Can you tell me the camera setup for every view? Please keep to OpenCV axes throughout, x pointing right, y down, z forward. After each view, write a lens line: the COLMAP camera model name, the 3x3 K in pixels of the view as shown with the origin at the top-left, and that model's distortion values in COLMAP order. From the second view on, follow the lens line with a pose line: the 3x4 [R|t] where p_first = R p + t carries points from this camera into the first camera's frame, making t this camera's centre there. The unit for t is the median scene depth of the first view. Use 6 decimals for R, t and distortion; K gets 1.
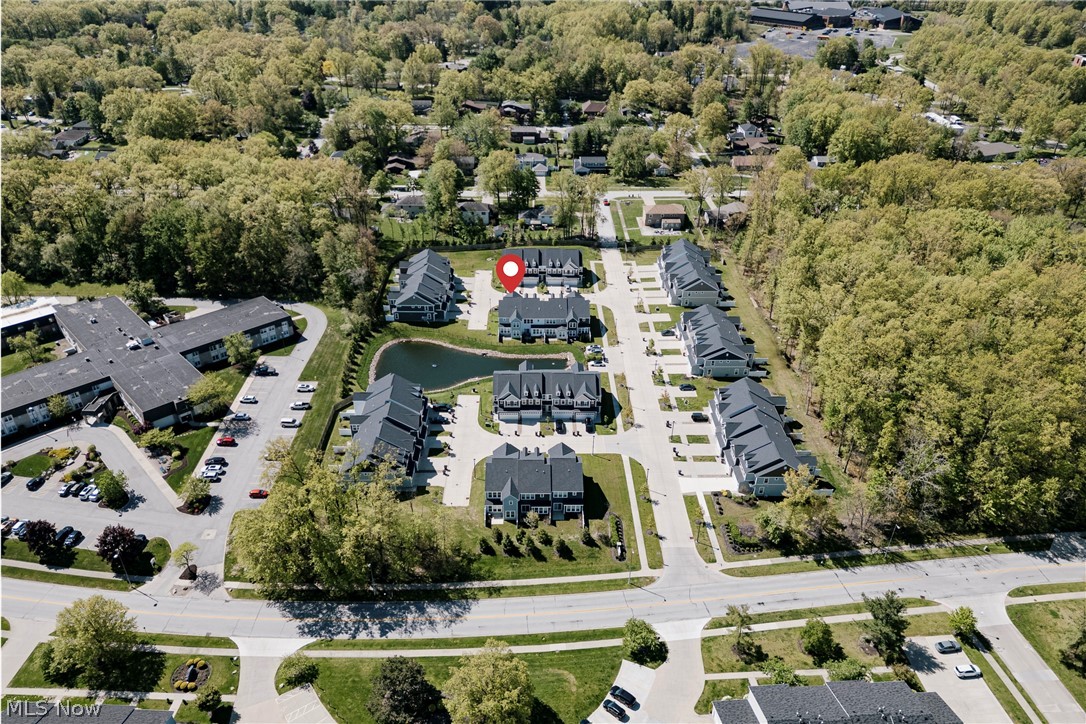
lens RADIAL K [[769.9, 0, 543.0], [0, 769.9, 362.0], [0, 0, 1]] dist [0.050749, -0.004666]
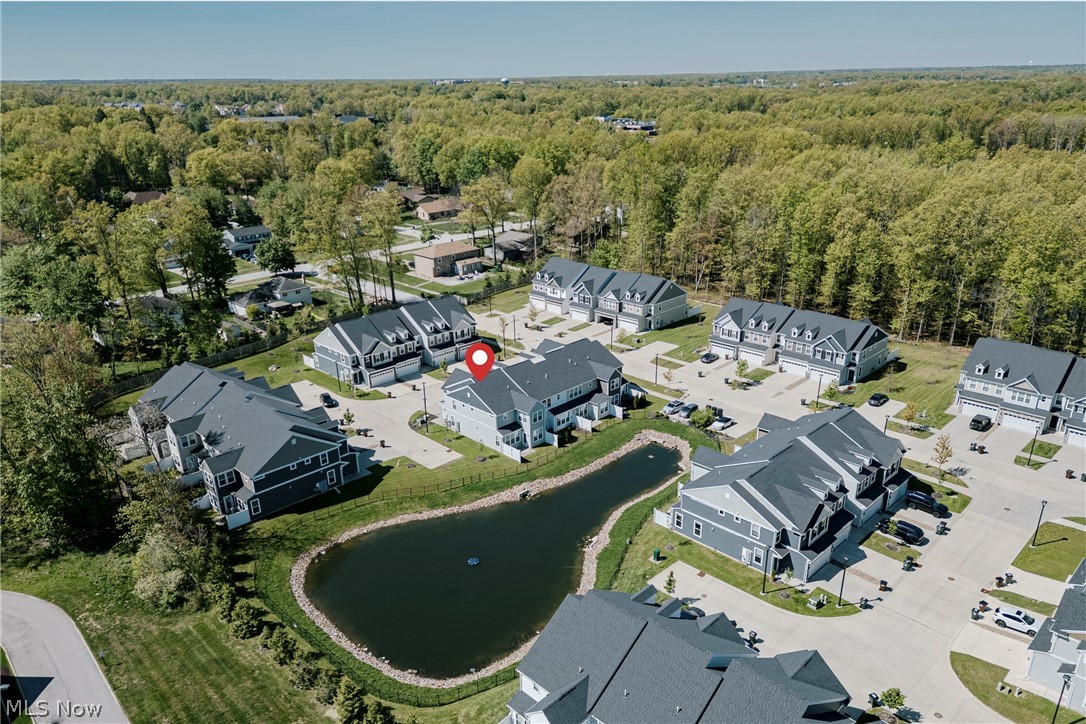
lens RADIAL K [[769.9, 0, 543.0], [0, 769.9, 362.0], [0, 0, 1]] dist [0.050749, -0.004666]
pose [[0.715691, -0.258876, 0.648667, -0.336905], [0.381283, 0.922976, -0.052330, -0.053884], [-0.585157, 0.284778, 0.759271, 0.638974]]
